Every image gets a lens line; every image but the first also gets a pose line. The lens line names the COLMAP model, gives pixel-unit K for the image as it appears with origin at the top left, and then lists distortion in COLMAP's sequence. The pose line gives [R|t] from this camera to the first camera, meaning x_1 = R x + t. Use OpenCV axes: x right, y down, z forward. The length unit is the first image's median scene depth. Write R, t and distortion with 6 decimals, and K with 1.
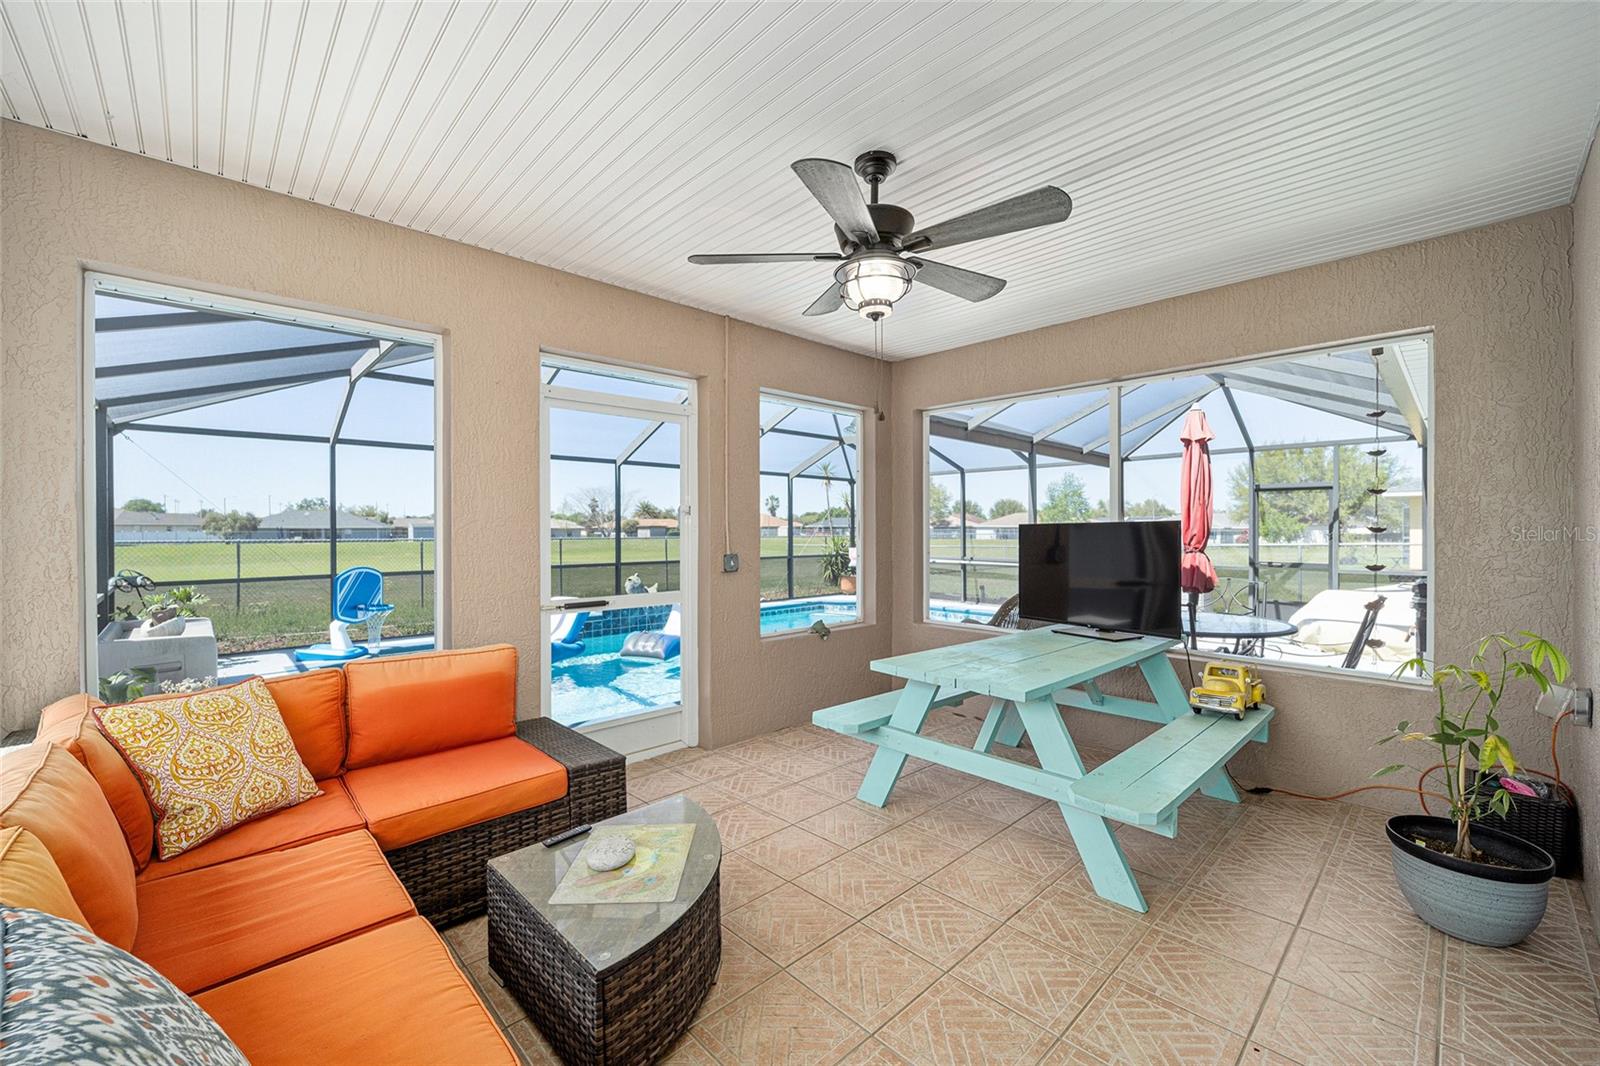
lens RADIAL K [[646.3, 0, 795.7], [0, 646.3, 527.8], [0, 0, 1]] dist [-0.010911, 0.000288]
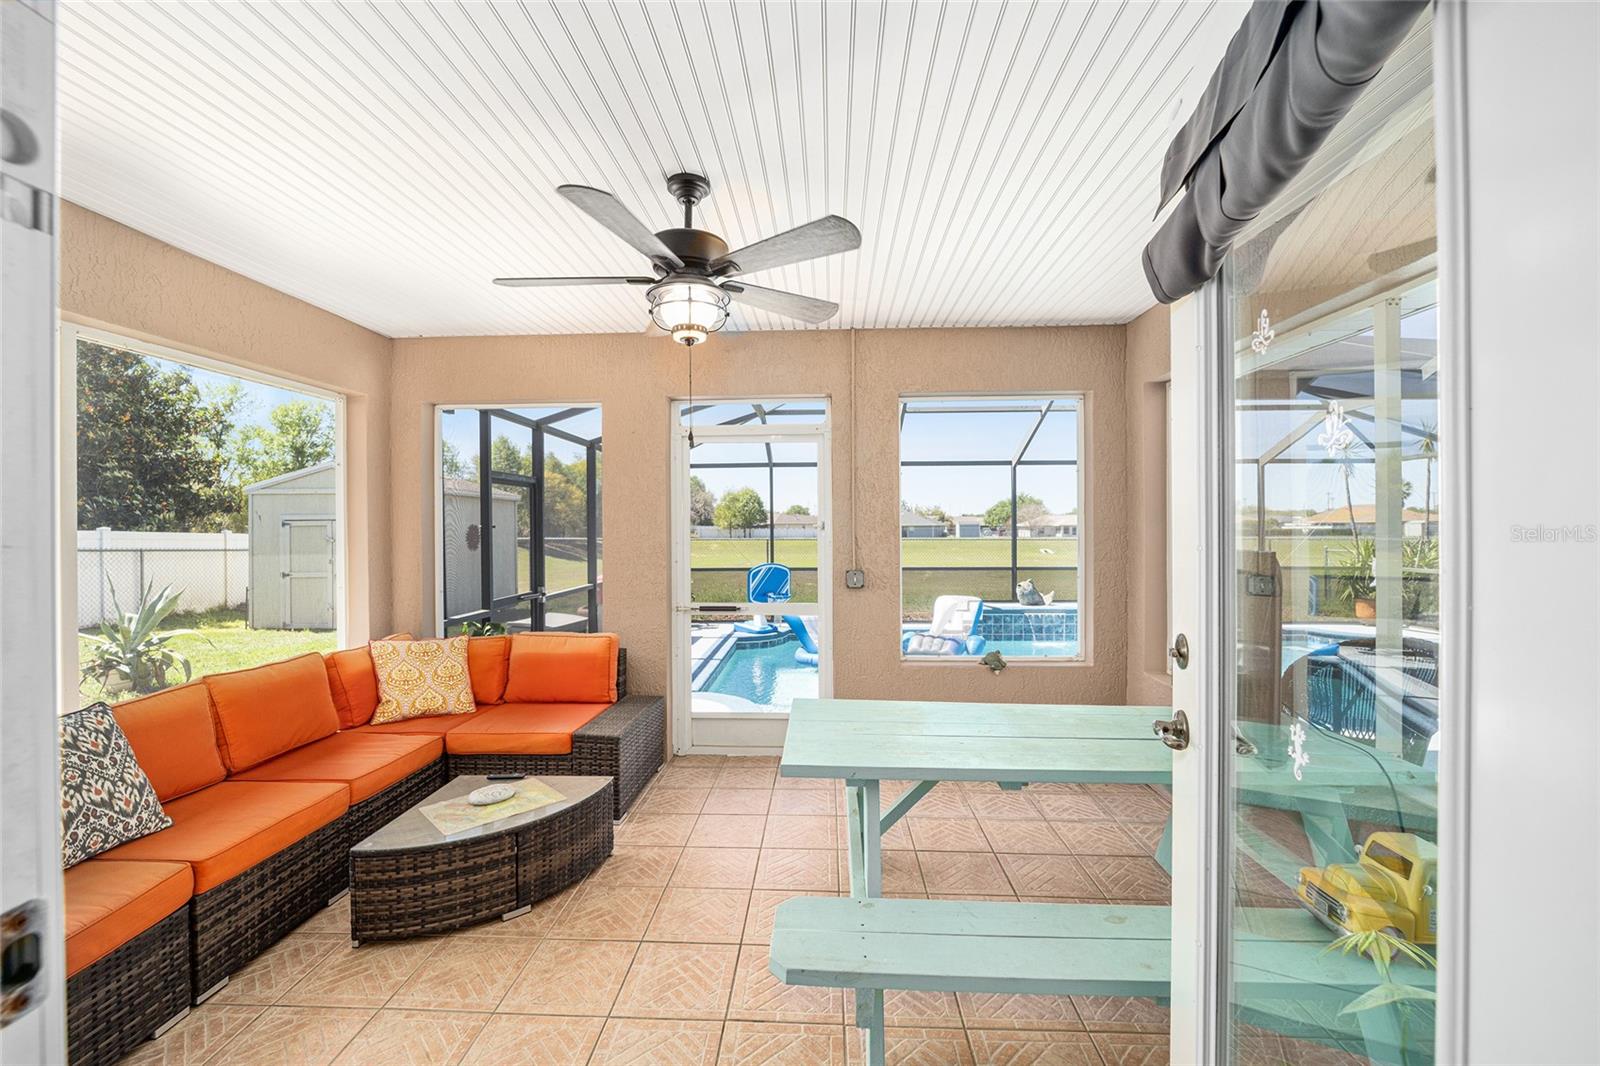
lens RADIAL K [[650.4, 0, 794.8], [0, 650.4, 528.9], [0, 0, 1]] dist [-0.010089, 0.000159]
pose [[0.695704, 0.001014, -0.718328, 0.261368], [0.004634, 0.999972, 0.005900, -0.013701], [0.718314, -0.007434, 0.695680, 0.118086]]
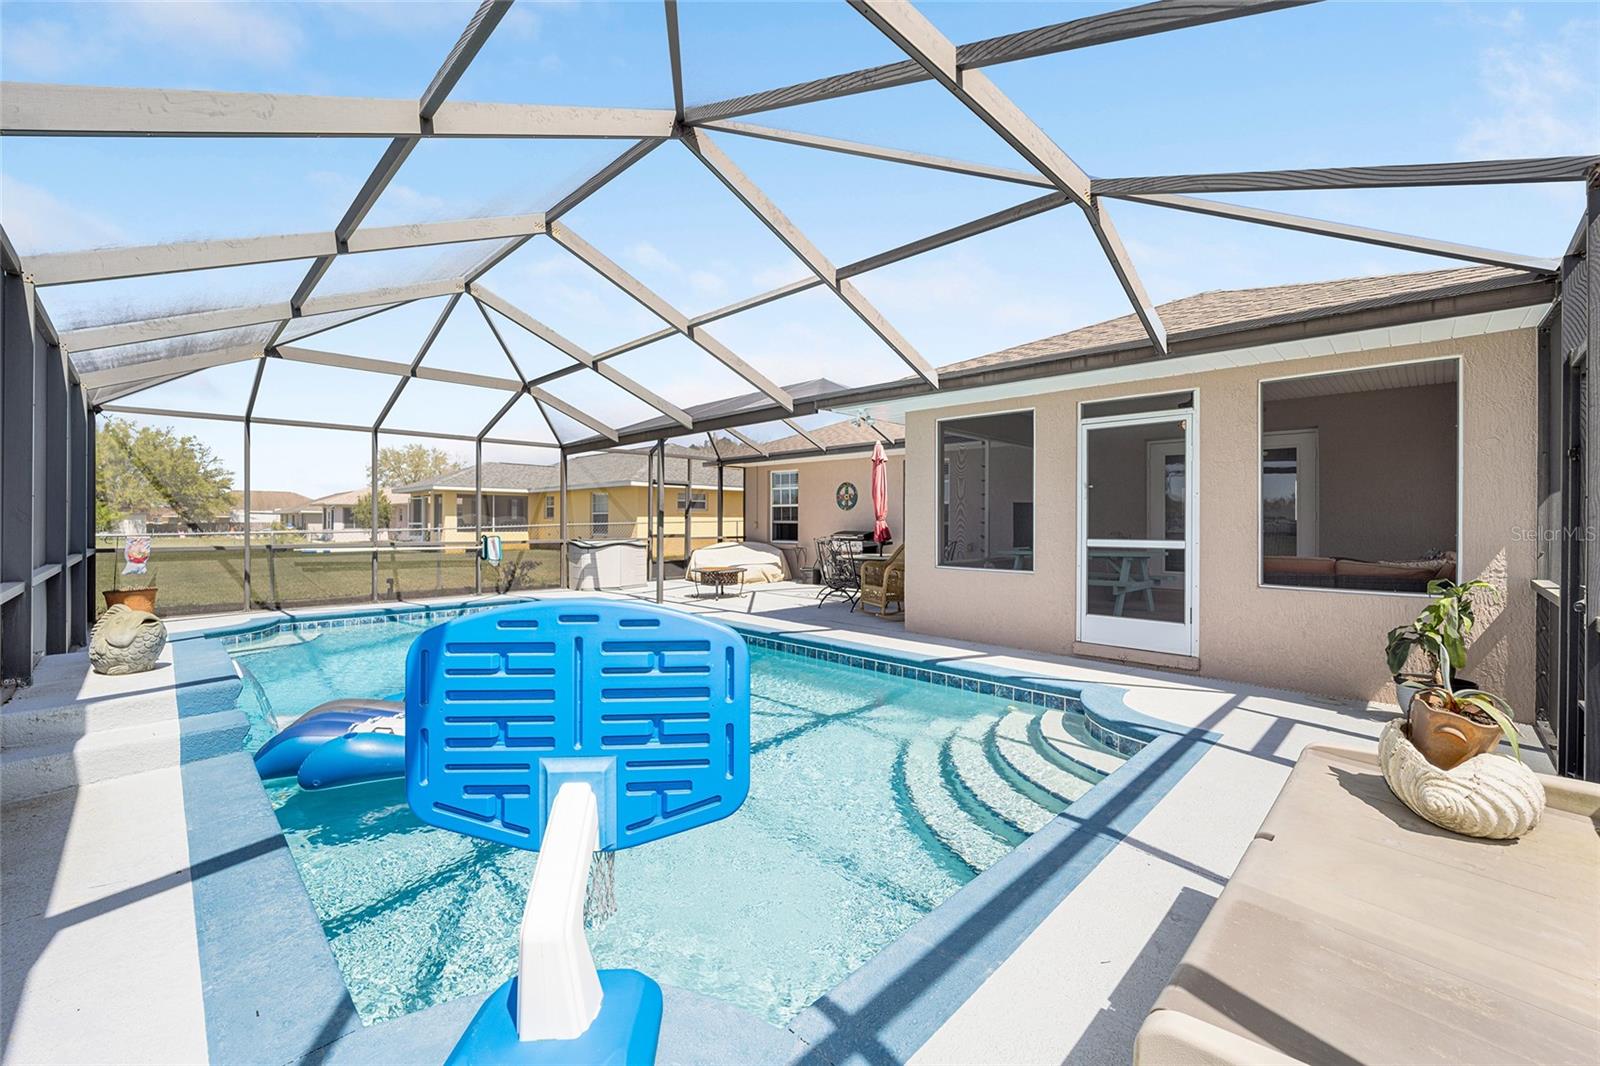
lens RADIAL K [[650.4, 0, 794.8], [0, 650.4, 528.9], [0, 0, 1]] dist [-0.010089, 0.000159]
pose [[-0.034732, -0.008723, 0.999359, -0.816293], [-0.006323, 0.999944, 0.008508, 0.029599], [-0.999377, -0.006024, -0.034786, 0.843478]]
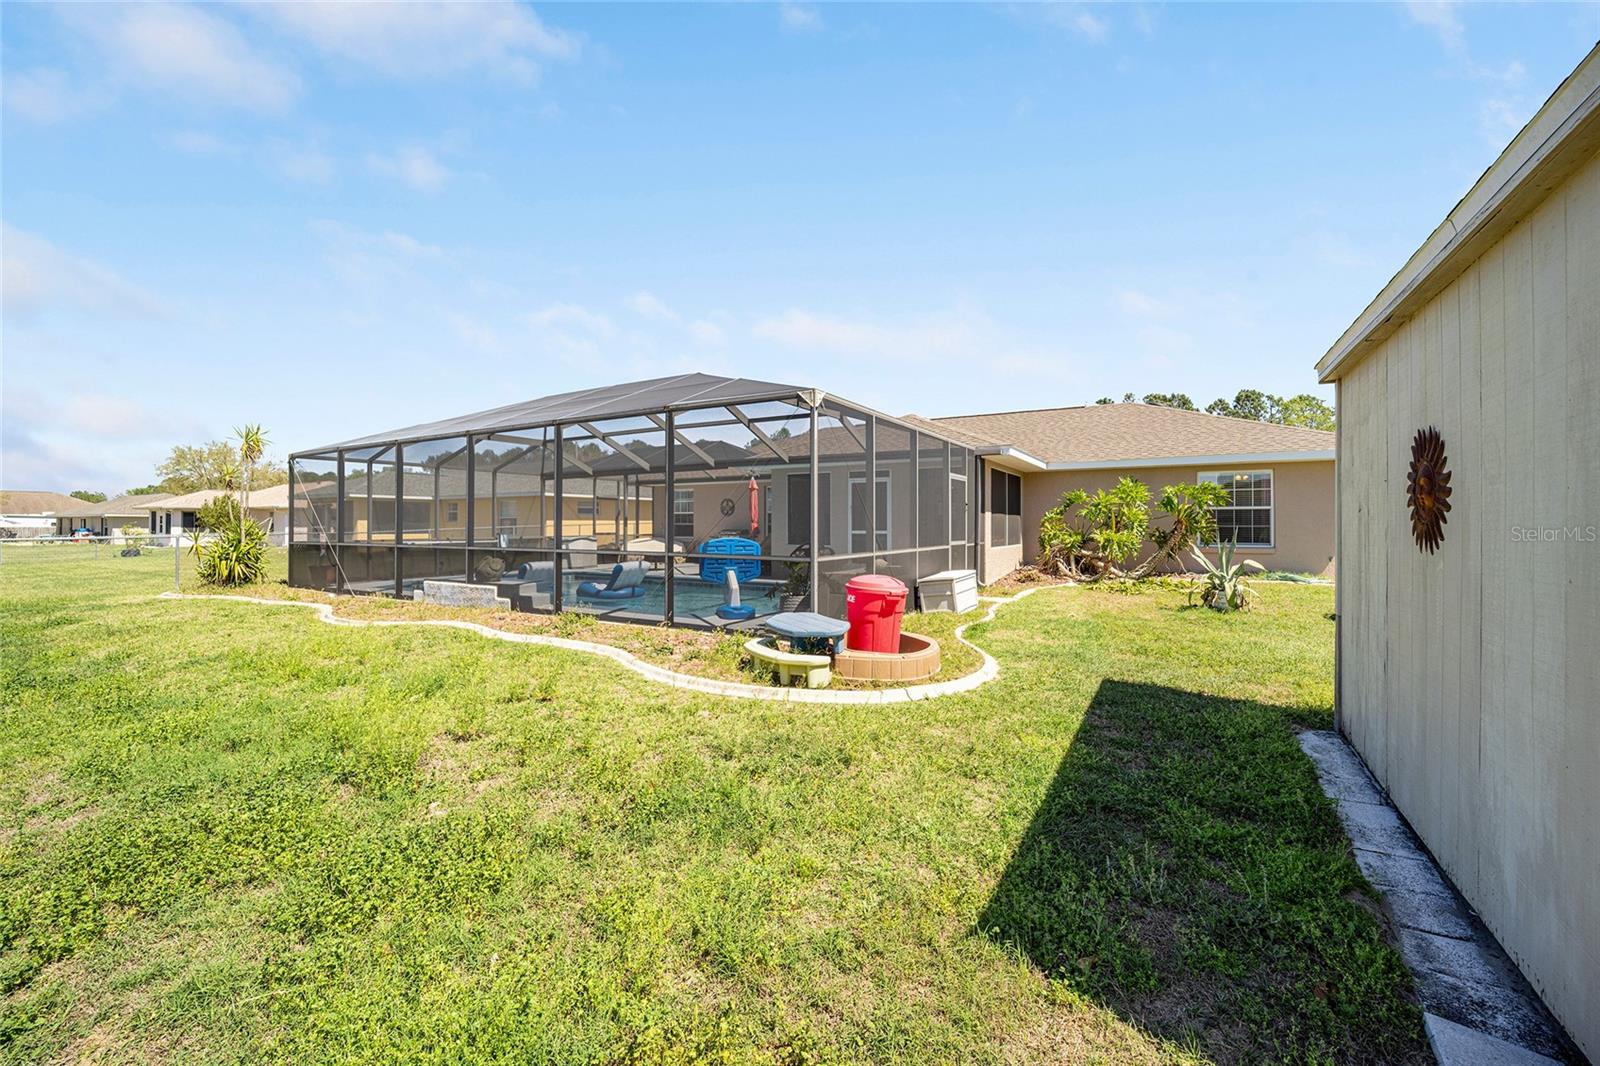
lens RADIAL K [[655.8, 0, 794.8], [0, 655.8, 522.9], [0, 0, 1]] dist [-0.010937, 0.000003]
pose [[-0.274640, 0.004553, 0.961536, -1.707585], [-0.001570, 0.999985, -0.005184, 0.035028], [-0.961546, -0.002934, -0.274628, 1.104369]]
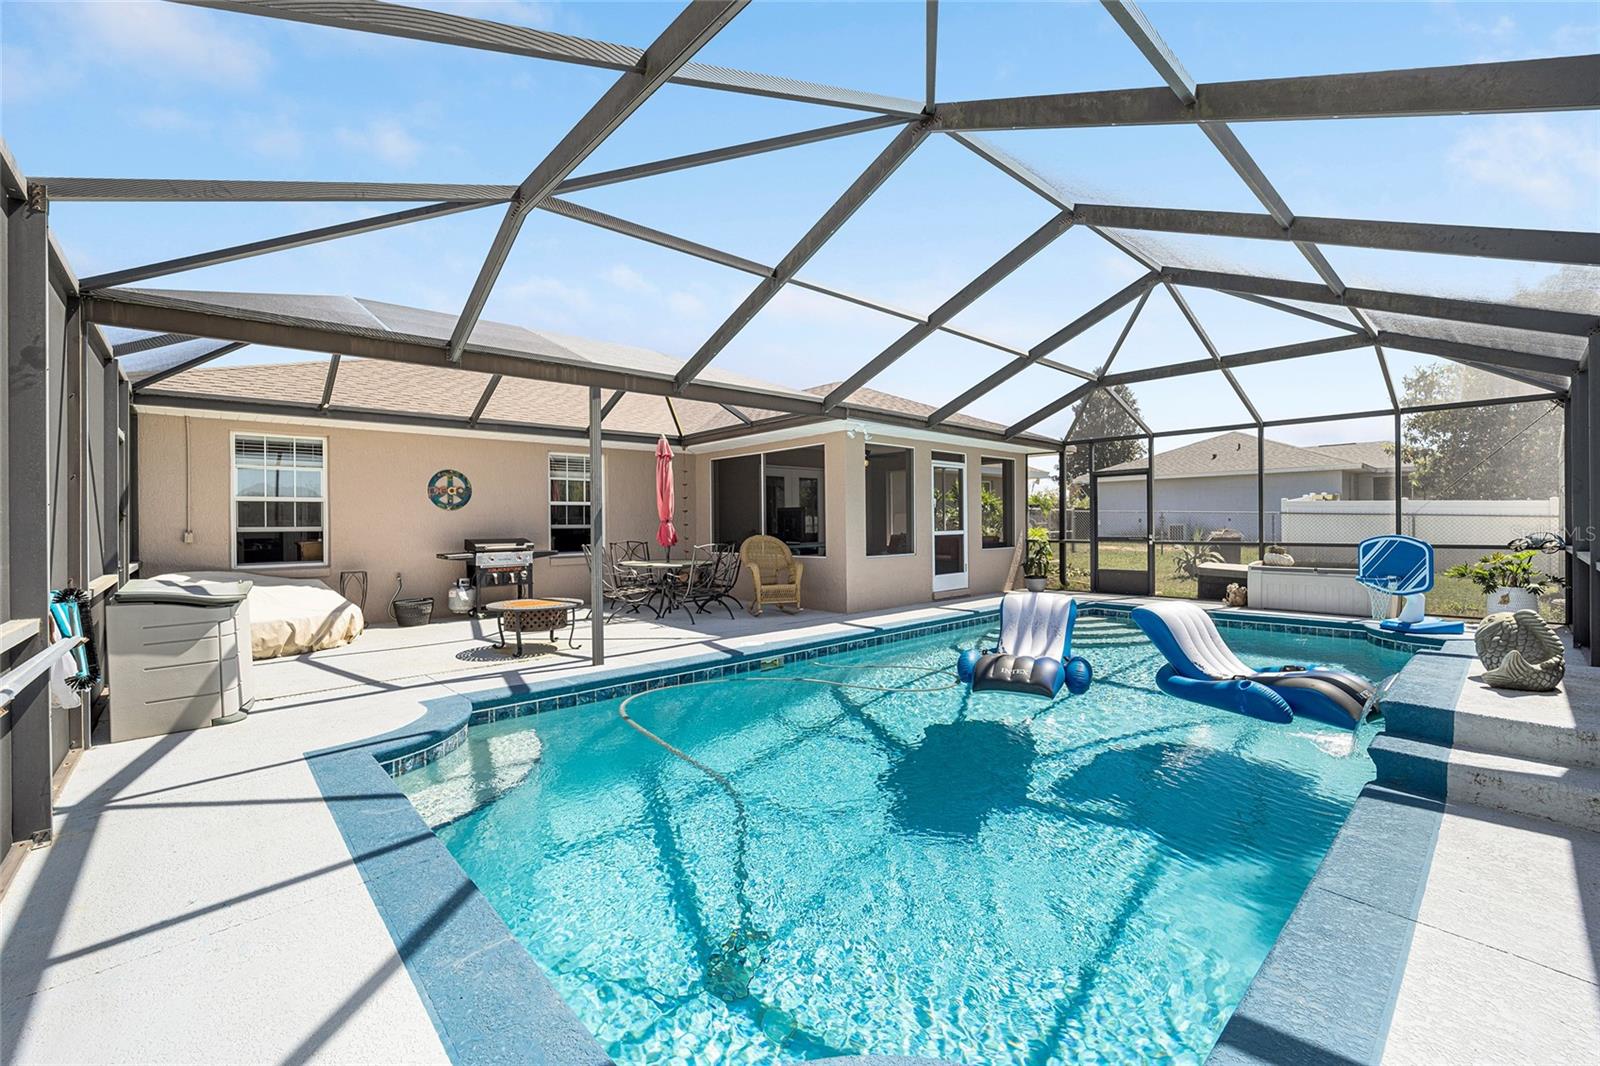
lens RADIAL K [[655.8, 0, 794.8], [0, 655.8, 522.9], [0, 0, 1]] dist [-0.010937, 0.000003]
pose [[-0.999782, 0.013780, 0.015676, 0.164302], [0.013747, 0.999903, -0.002263, 0.029403], [-0.015705, -0.002047, -0.999875, 1.761714]]
